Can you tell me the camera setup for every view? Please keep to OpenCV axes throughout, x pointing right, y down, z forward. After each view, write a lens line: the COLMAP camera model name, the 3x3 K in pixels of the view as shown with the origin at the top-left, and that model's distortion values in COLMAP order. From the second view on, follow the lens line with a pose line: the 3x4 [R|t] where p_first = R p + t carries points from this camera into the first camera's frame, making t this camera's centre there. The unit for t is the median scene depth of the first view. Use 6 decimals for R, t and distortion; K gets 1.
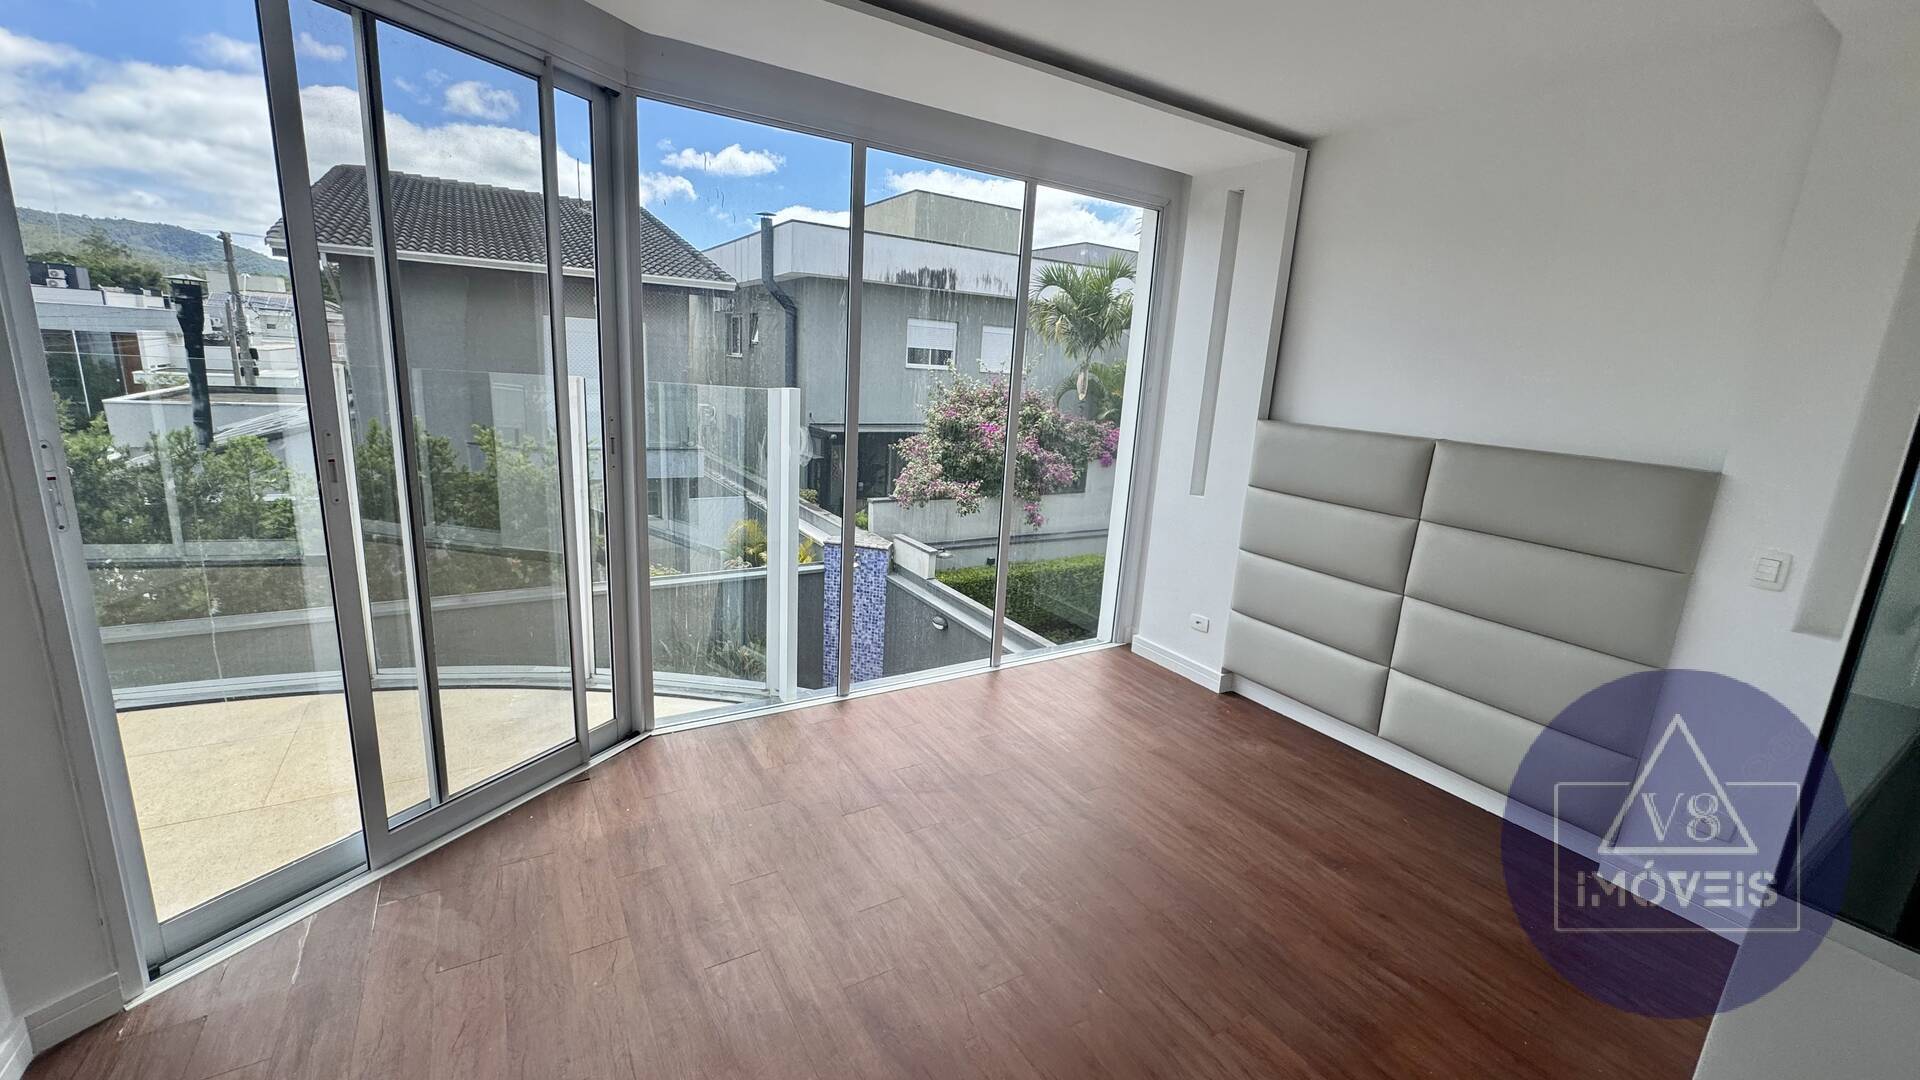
lens RADIAL K [[768.5, 0, 953.8], [0, 768.5, 532.9], [0, 0, 1]] dist [-0.001568, -0.000302]
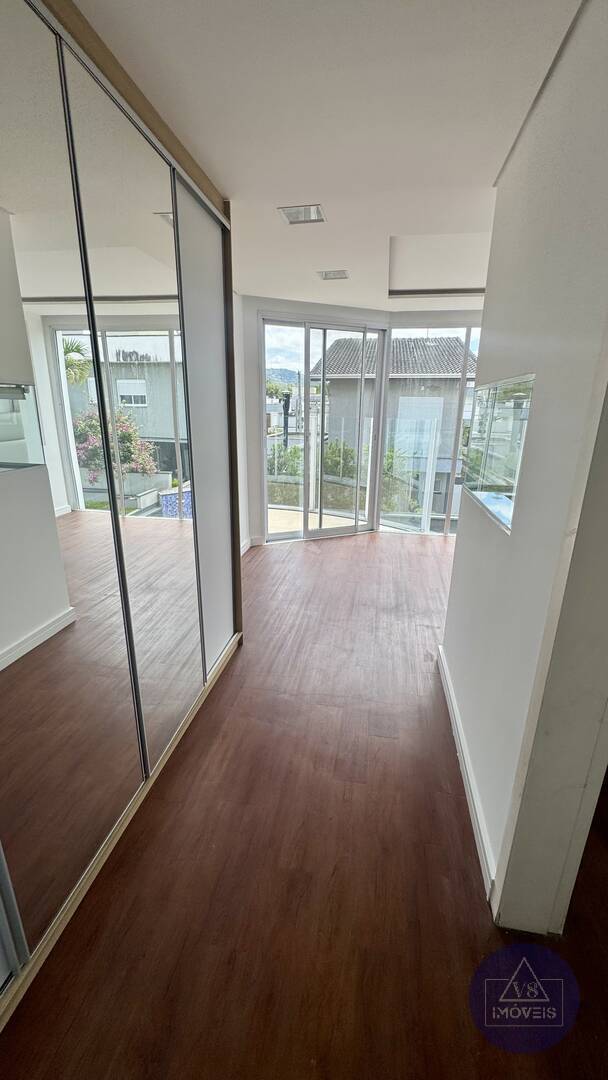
lens RADIAL K [[432.3, 0, 305.5], [0, 432.3, 539.7], [0, 0, 1]] dist [-0.001568, -0.000302]
pose [[0.749634, 0.145112, -0.645748, 0.183975], [-0.109000, 0.989414, 0.095805, 0.053279], [0.652815, -0.001432, 0.757516, -0.185700]]
